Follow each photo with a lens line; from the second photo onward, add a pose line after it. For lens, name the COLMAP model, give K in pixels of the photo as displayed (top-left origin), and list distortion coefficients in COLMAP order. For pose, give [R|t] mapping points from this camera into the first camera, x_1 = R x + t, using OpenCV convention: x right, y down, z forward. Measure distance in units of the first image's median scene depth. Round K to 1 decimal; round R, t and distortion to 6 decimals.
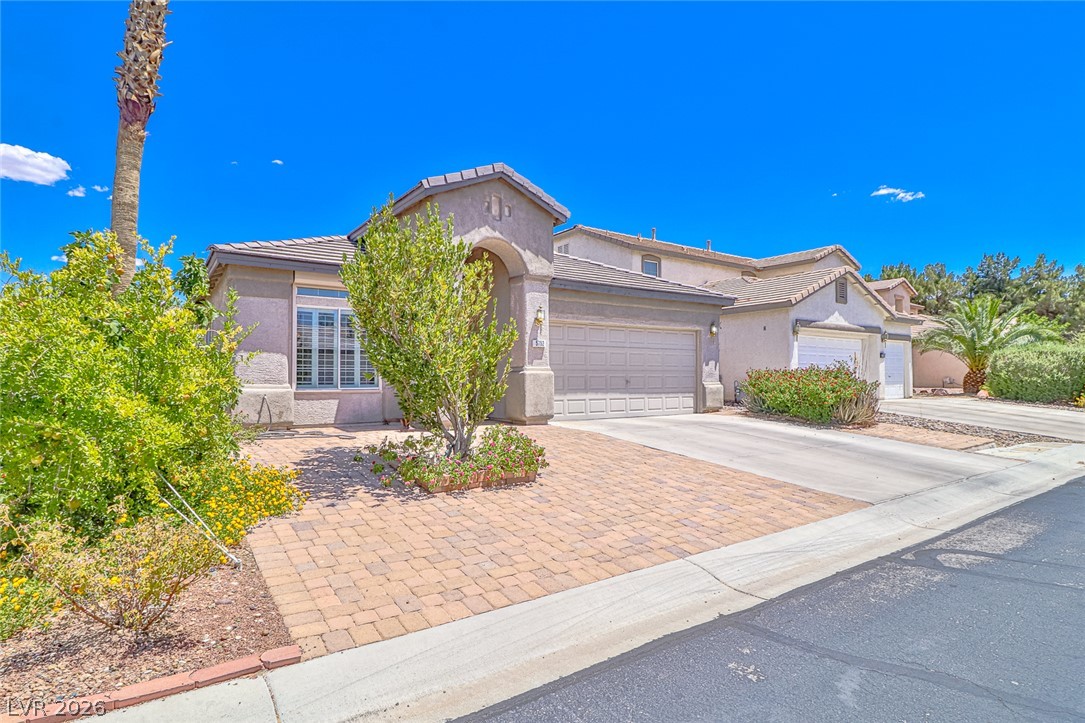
lens RADIAL K [[577.8, 0, 545.3], [0, 577.8, 349.9], [0, 0, 1]] dist [-0.010377, -0.001681]
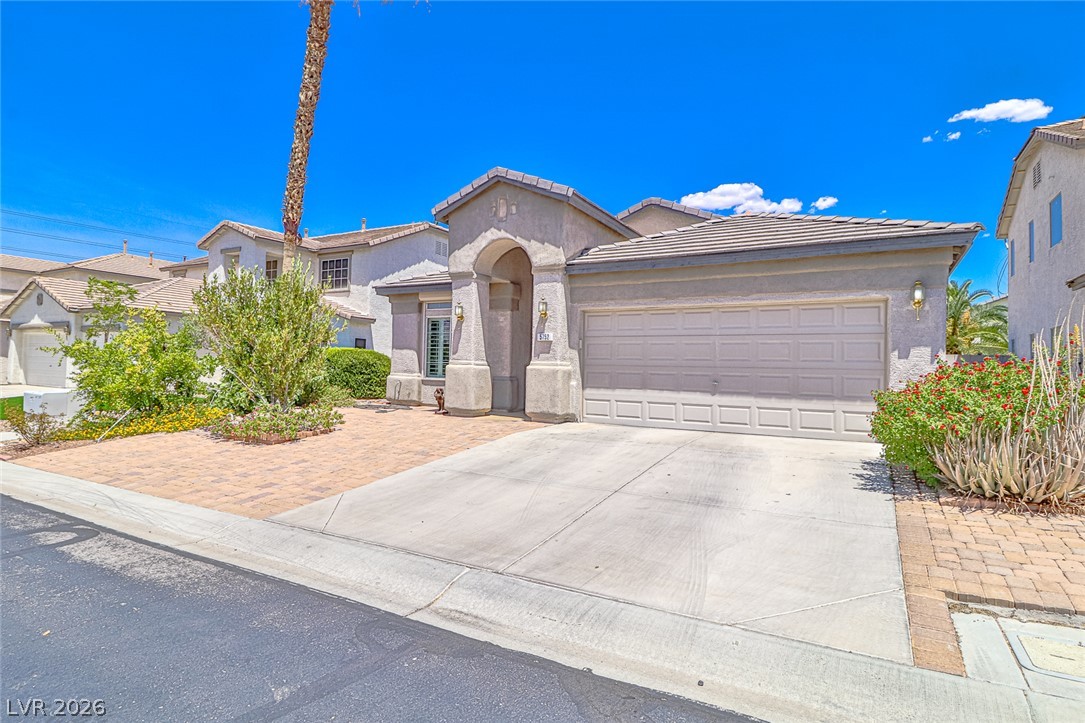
lens RADIAL K [[532.4, 0, 511.9], [0, 532.4, 348.7], [0, 0, 1]] dist [-0.001686, -0.000811]
pose [[0.436472, -0.020482, -0.899485, 0.752812], [0.025088, 0.999629, -0.010588, 0.015770], [0.899368, -0.017945, 0.436824, 0.563753]]
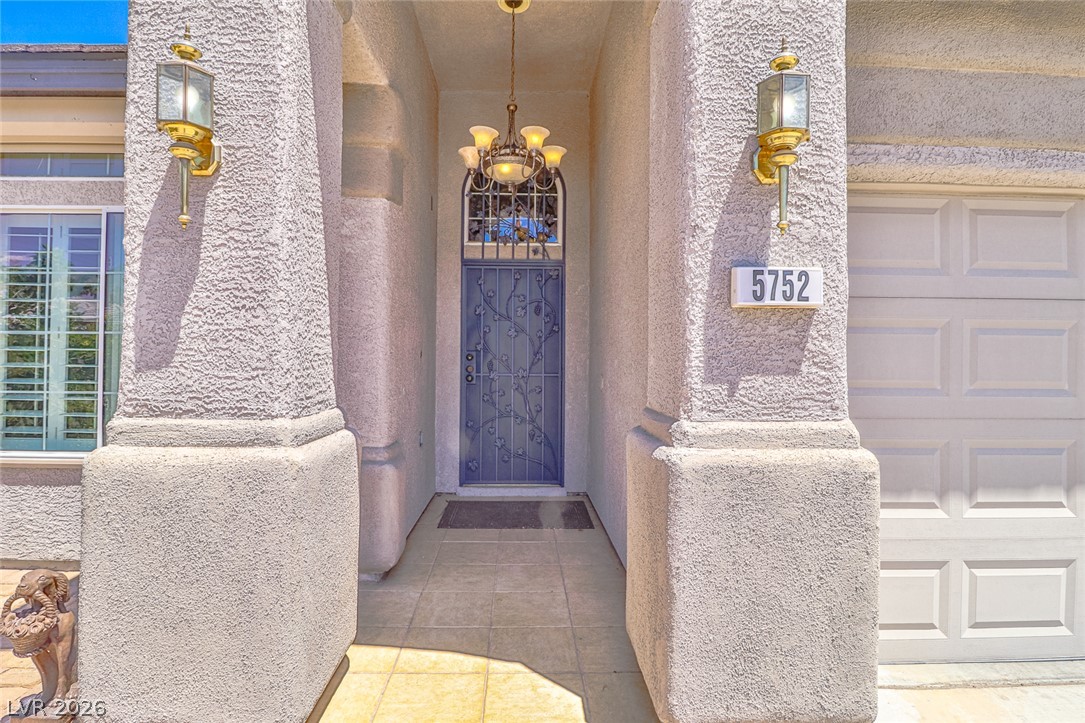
lens RADIAL K [[577.8, 0, 545.3], [0, 577.8, 349.9], [0, 0, 1]] dist [-0.010377, -0.001681]
pose [[0.836289, 0.004822, -0.548267, 0.025716], [0.016795, 0.999267, 0.034408, 0.000526], [0.548031, -0.037983, 0.835595, 0.815665]]
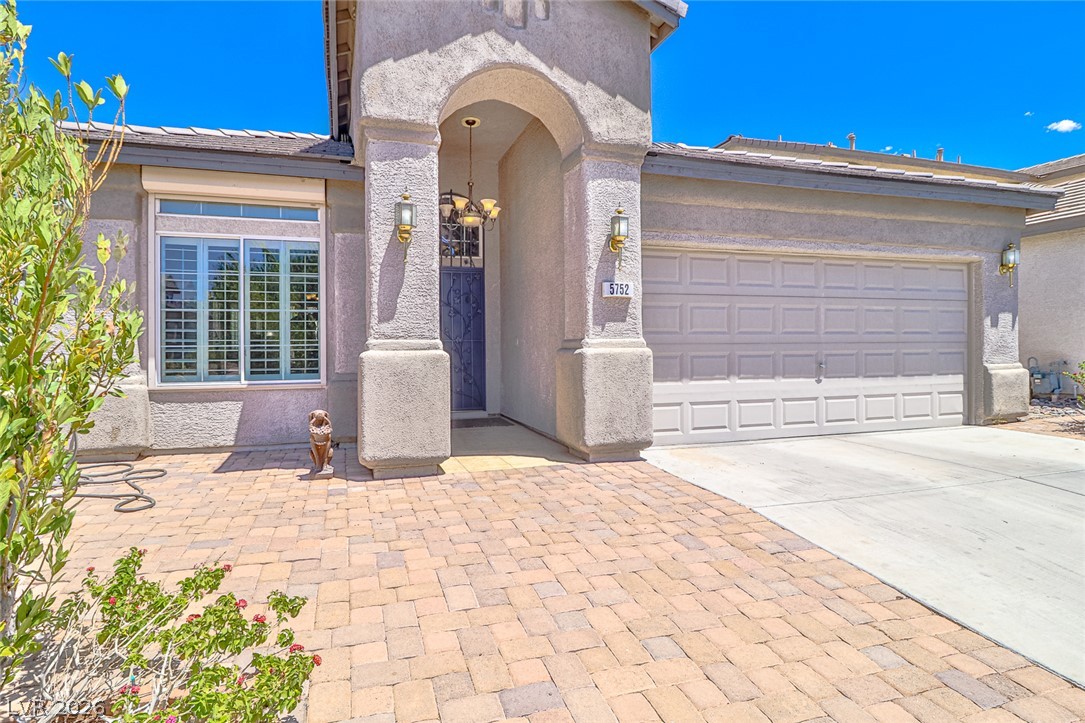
lens RADIAL K [[546.3, 0, 533.4], [0, 546.3, 340.7], [0, 0, 1]] dist [-0.001385, -0.000699]
pose [[0.948488, -0.006626, -0.316744, 0.064882], [0.020235, 0.999007, 0.039695, 0.011494], [0.316166, -0.044059, 0.947680, 0.550500]]
